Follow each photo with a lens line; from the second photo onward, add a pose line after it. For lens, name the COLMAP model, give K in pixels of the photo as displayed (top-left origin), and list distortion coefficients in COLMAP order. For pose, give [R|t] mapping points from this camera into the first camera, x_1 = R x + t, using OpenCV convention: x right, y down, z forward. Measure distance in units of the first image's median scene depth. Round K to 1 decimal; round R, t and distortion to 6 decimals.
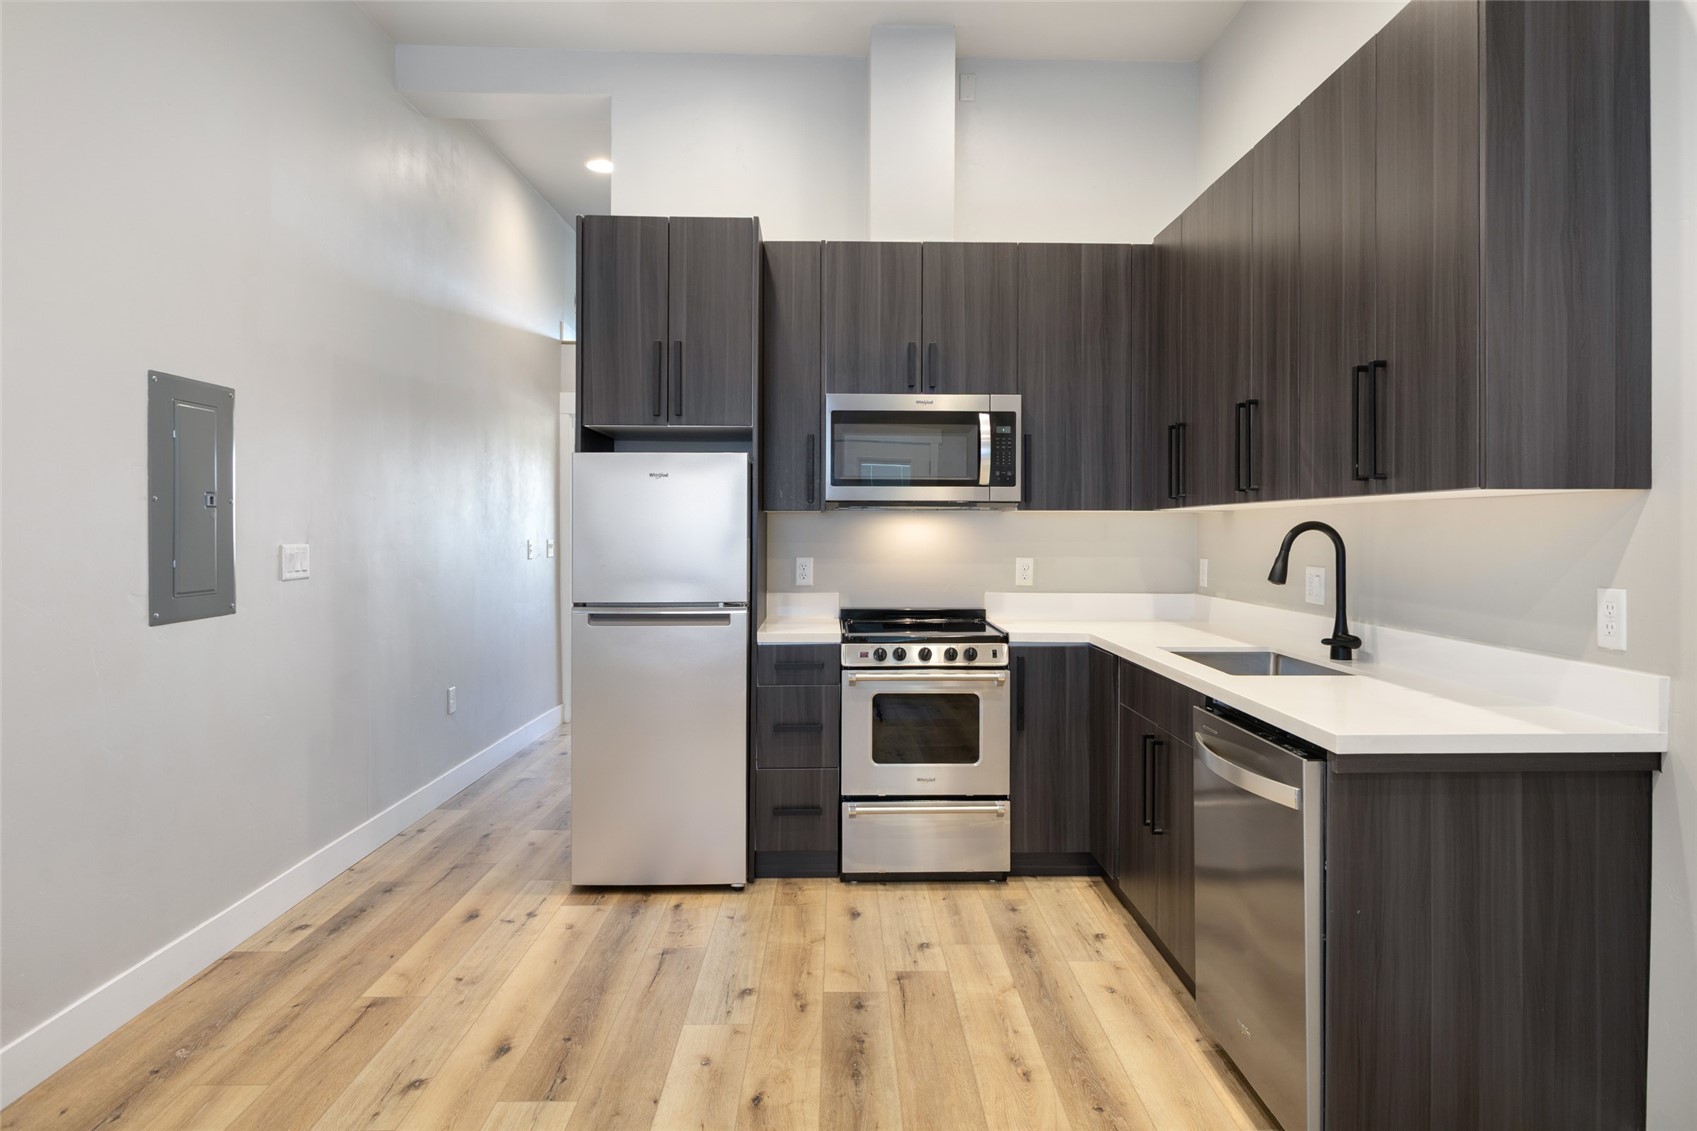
lens RADIAL K [[989.5, 0, 856.0], [0, 989.5, 534.7], [0, 0, 1]] dist [0.000997, -0.000108]
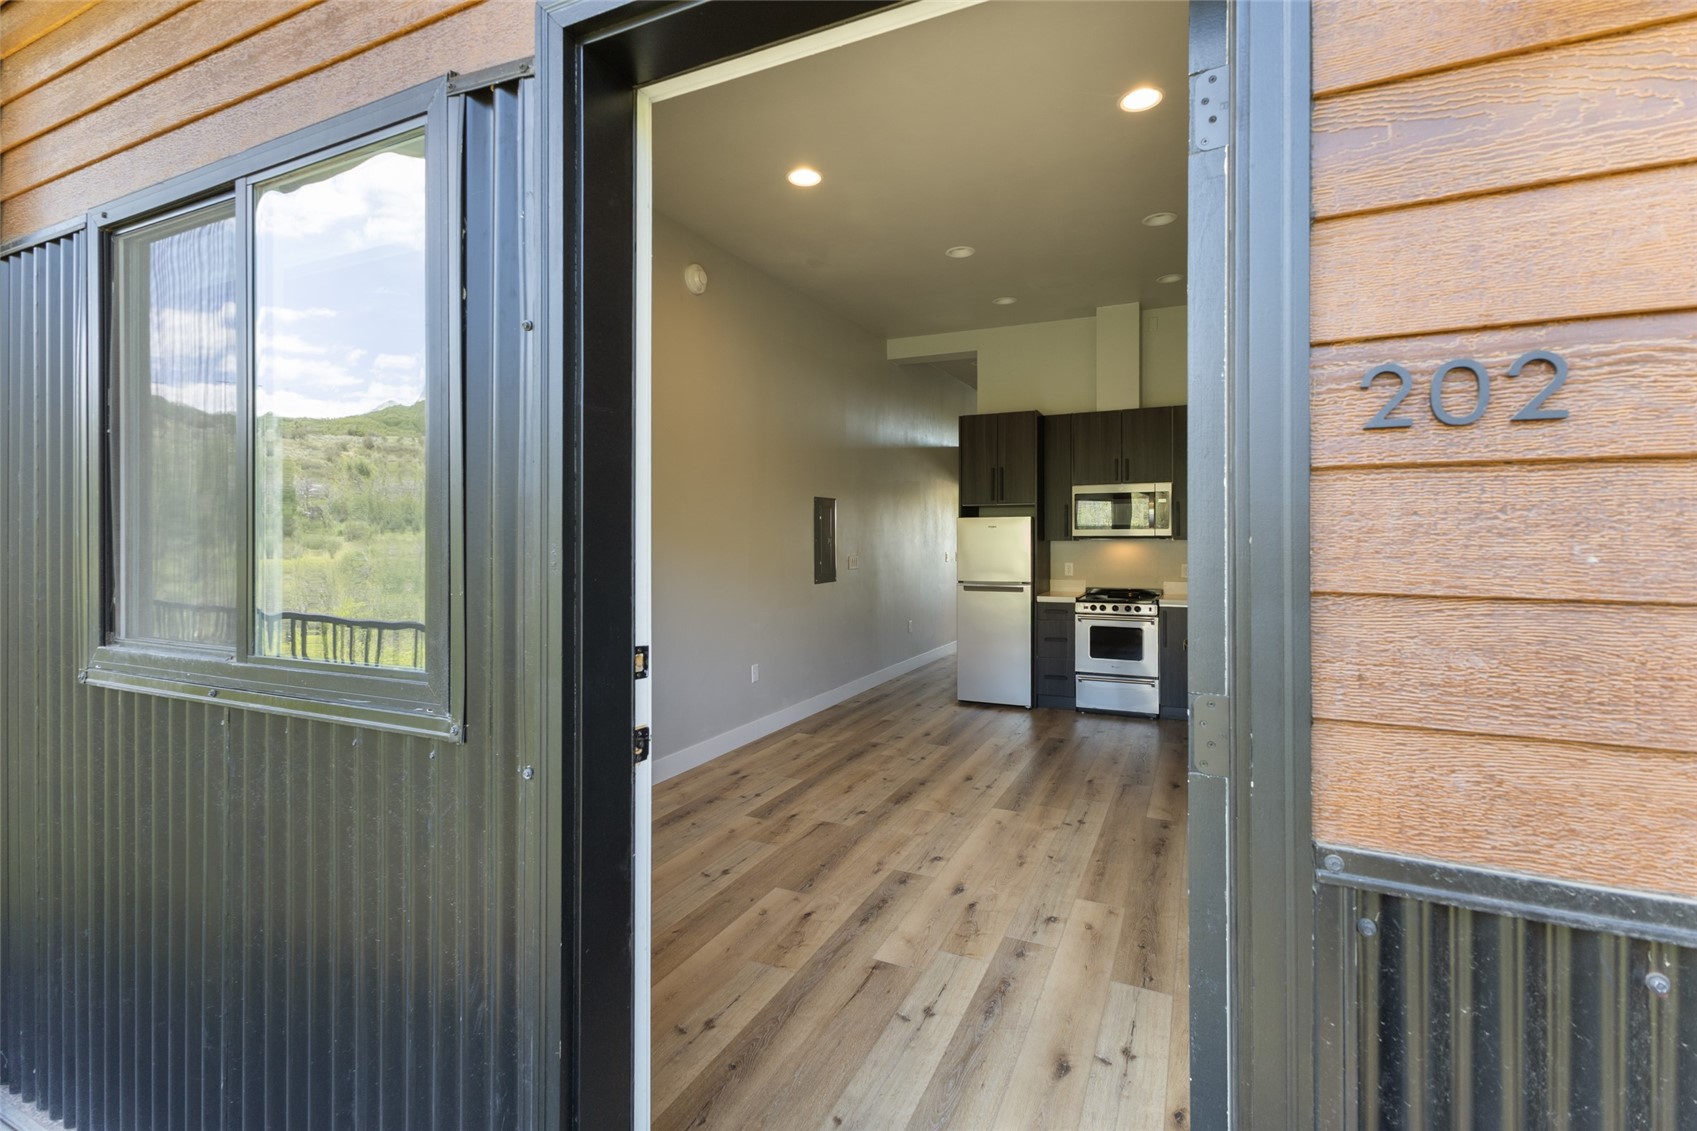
lens RADIAL K [[749.2, 0, 861.6], [0, 749.2, 538.3], [0, 0, 1]] dist [0.012226, -0.000523]
pose [[0.899458, -0.004822, -0.436980, 0.286092], [0.002309, 0.999978, -0.006282, -0.021796], [0.437001, 0.004641, 0.899449, -0.700670]]
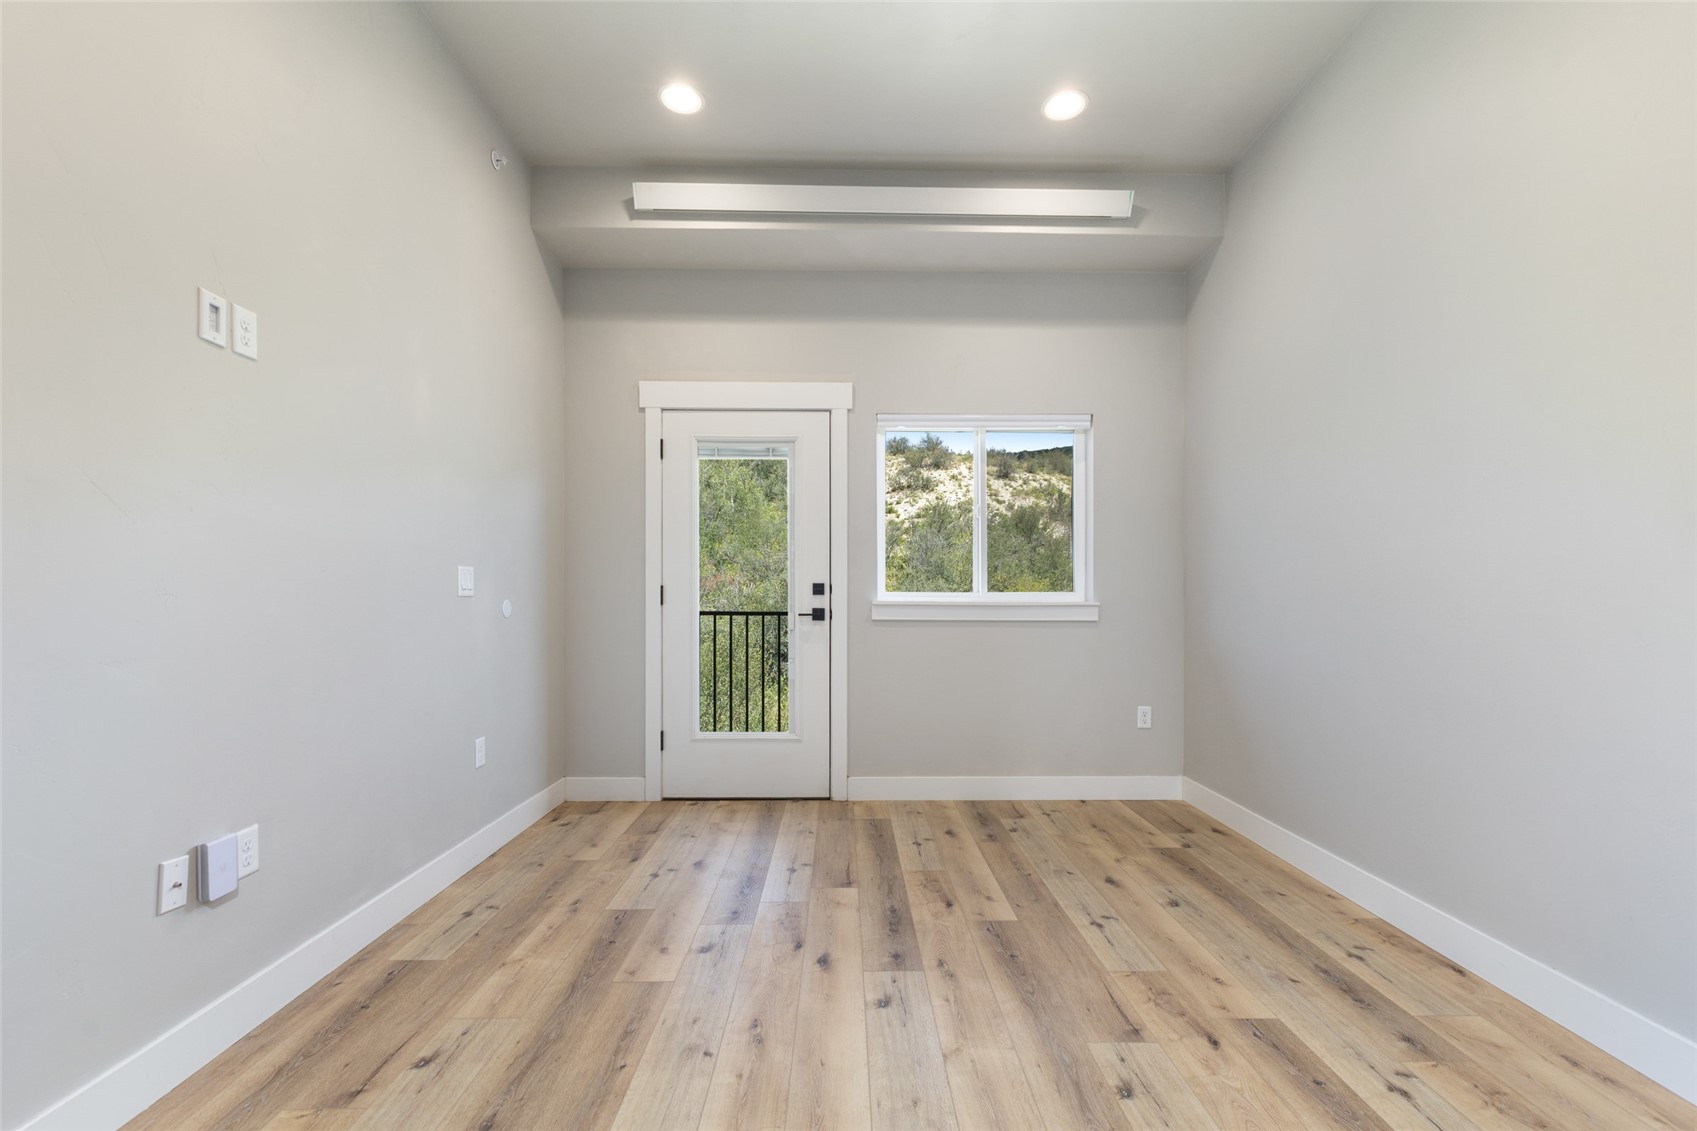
lens RADIAL K [[743.6, 0, 853.3], [0, 743.6, 600.5], [0, 0, 1]] dist [0.012969, -0.000232]
pose [[-0.999971, -0.005834, 0.004816, -0.005182], [-0.005811, 0.999972, 0.004772, 0.047423], [-0.004844, 0.004744, -0.999977, 0.716769]]
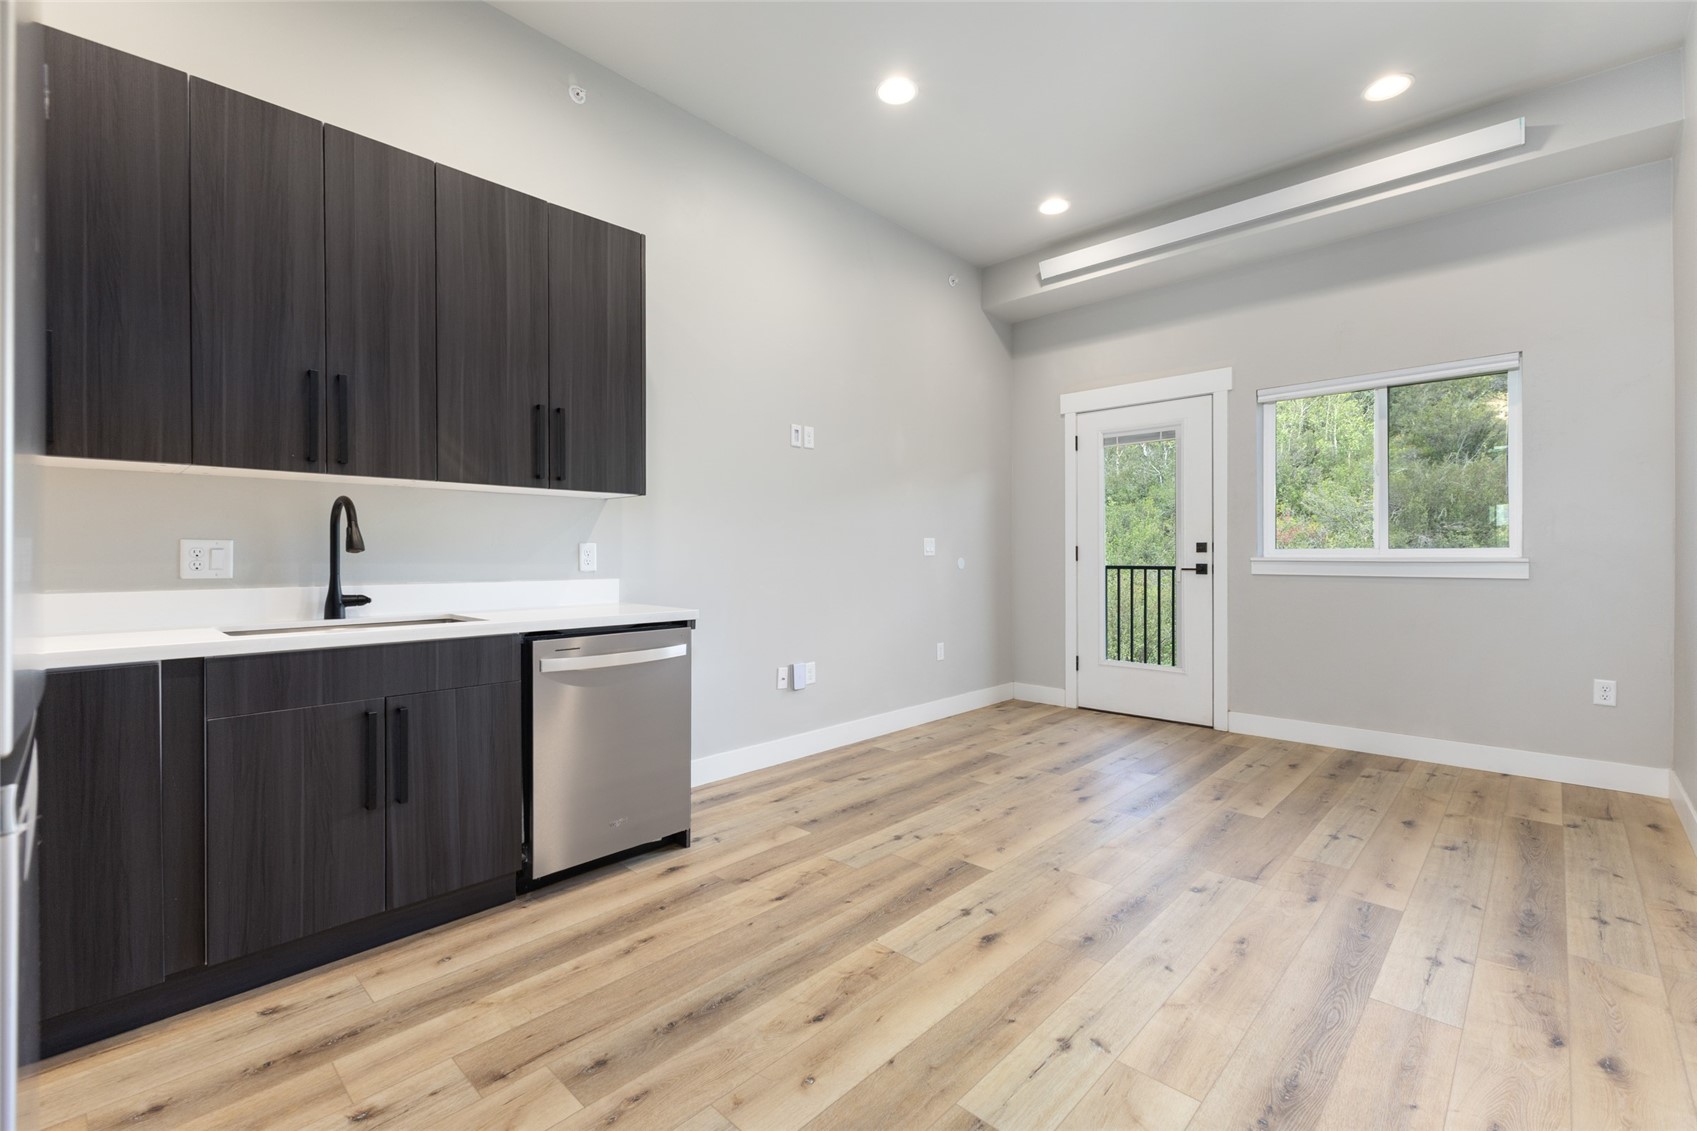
lens RADIAL K [[736.4, 0, 851.9], [0, 736.4, 557.3], [0, 0, 1]] dist [0.011069, -0.000506]
pose [[-0.712246, -0.003198, 0.701922, -0.427701], [0.003346, 0.999963, 0.007950, 0.040693], [-0.701922, 0.008011, -0.712209, 0.960205]]
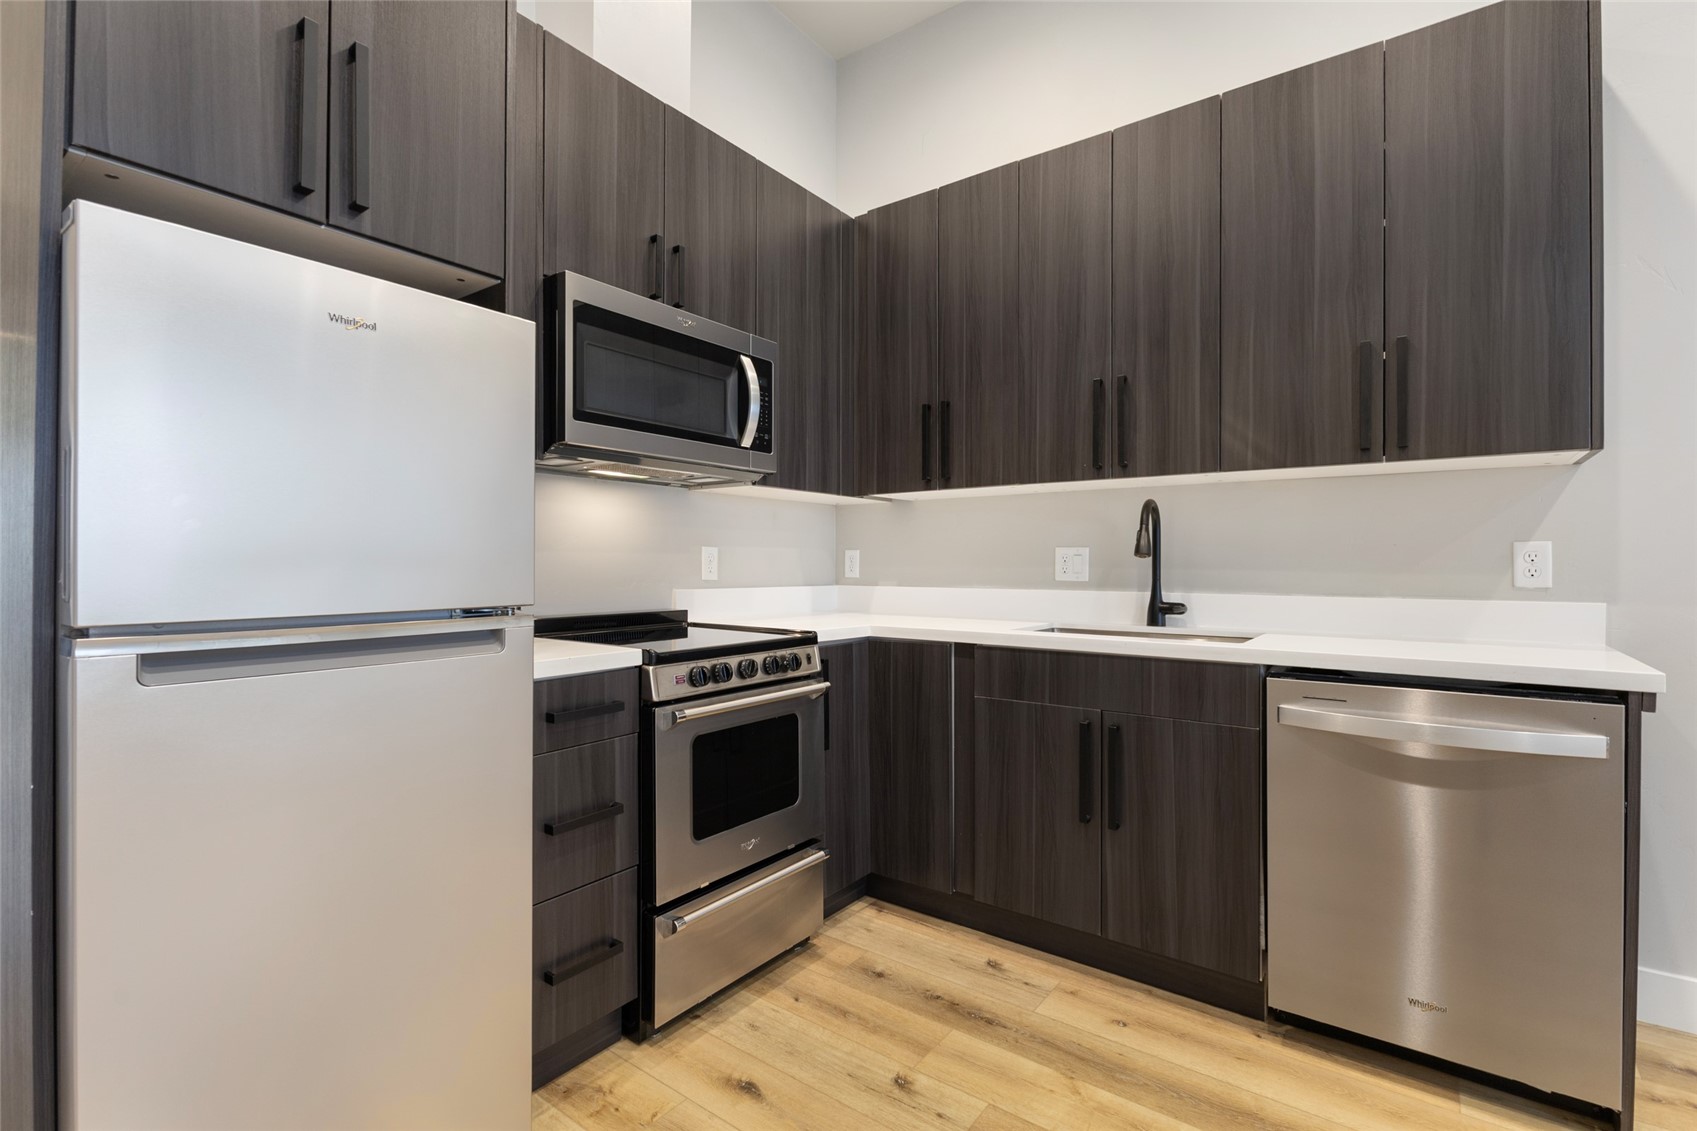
lens RADIAL K [[774.0, 0, 848.5], [0, 774.0, 565.5], [0, 0, 1]] dist [-0.000169, 0.000131]
pose [[0.615131, -0.002365, 0.788421, -0.325523], [0.002470, 0.999996, 0.001072, 0.045675], [-0.788421, 0.001288, 0.615134, 0.597312]]
